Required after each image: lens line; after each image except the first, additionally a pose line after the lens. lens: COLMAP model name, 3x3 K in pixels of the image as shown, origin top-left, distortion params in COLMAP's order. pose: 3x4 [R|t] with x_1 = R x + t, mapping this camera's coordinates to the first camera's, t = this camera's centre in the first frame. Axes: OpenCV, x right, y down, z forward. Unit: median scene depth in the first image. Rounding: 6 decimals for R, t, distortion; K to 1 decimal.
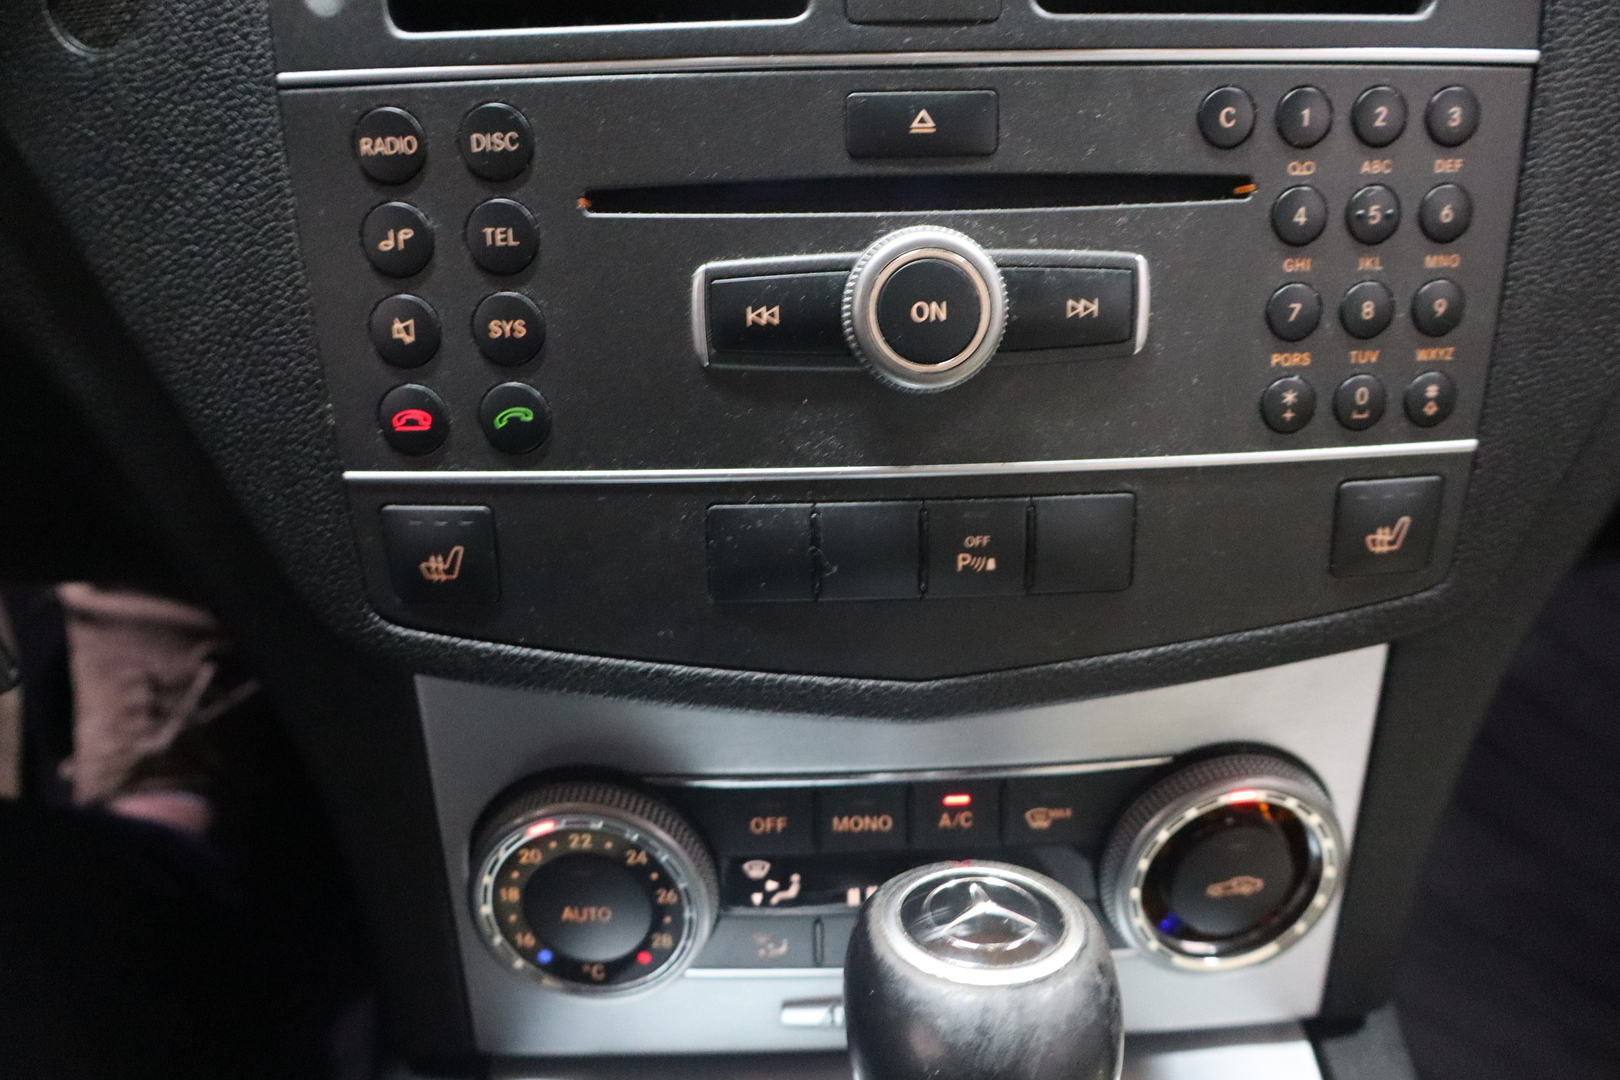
lens RADIAL K [[1350.6, 0, 810.0], [0, 1350.6, 540.0], [0, 0, 1]] dist [-0.011775, 0.002060]
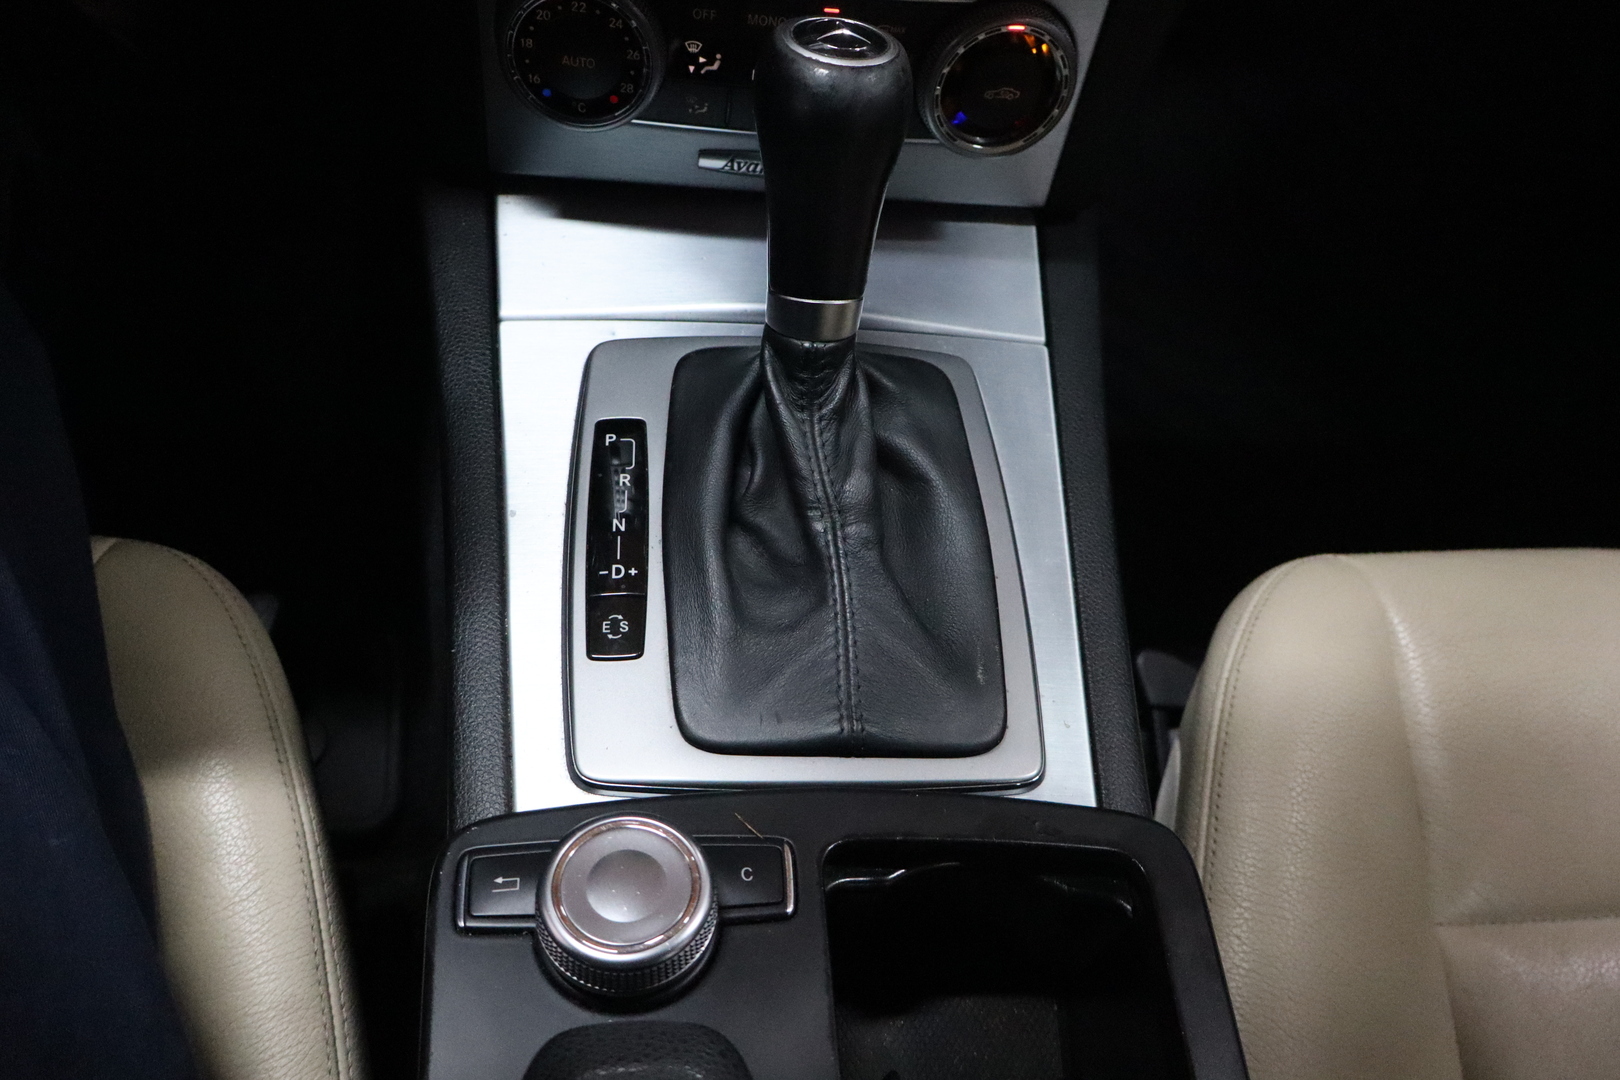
lens RADIAL K [[1350.6, 0, 810.0], [0, 1350.6, 540.0], [0, 0, 1]] dist [-0.011775, 0.002060]
pose [[0.990083, 0.073887, 0.119485, -0.050227], [-0.115919, 0.910158, 0.397712, 0.134061], [-0.079364, -0.407619, 0.909697, -0.600221]]
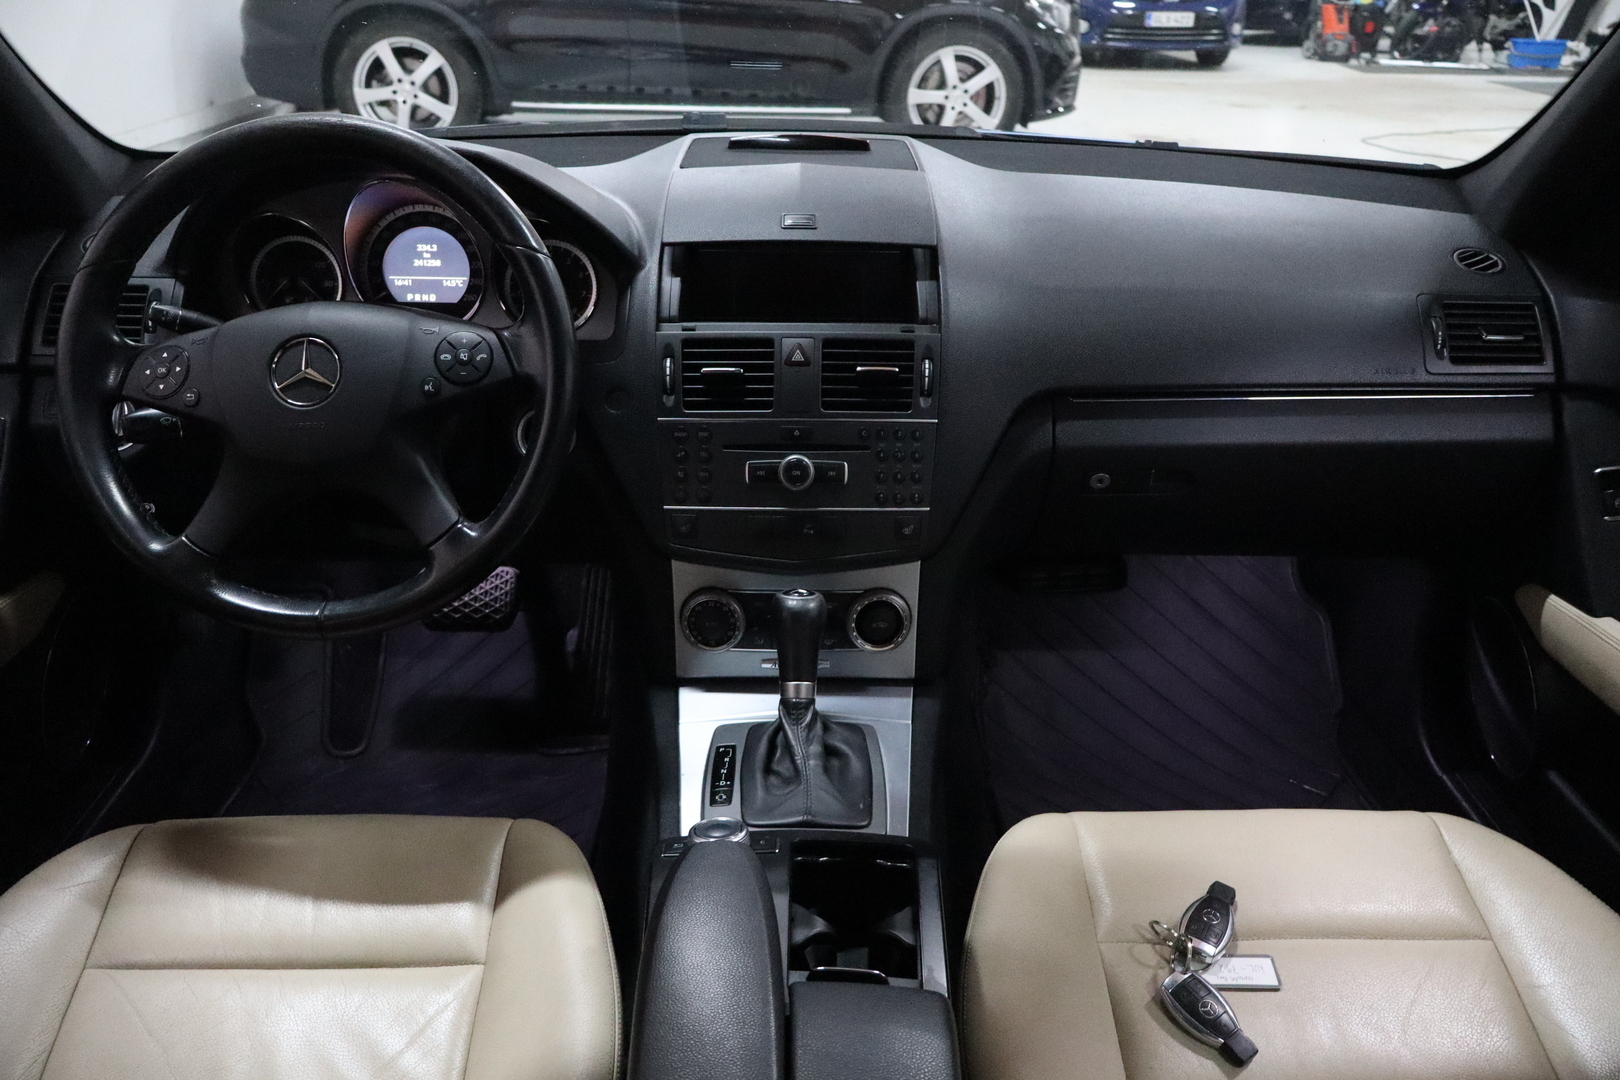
lens RADIAL K [[1350.6, 0, 810.0], [0, 1350.6, 540.0], [0, 0, 1]] dist [-0.011775, 0.002060]
pose [[0.998979, 0.033335, -0.030498, 0.226816], [-0.037154, 0.990189, -0.134707, 0.546168], [0.025708, 0.135703, 0.990416, -2.854914]]
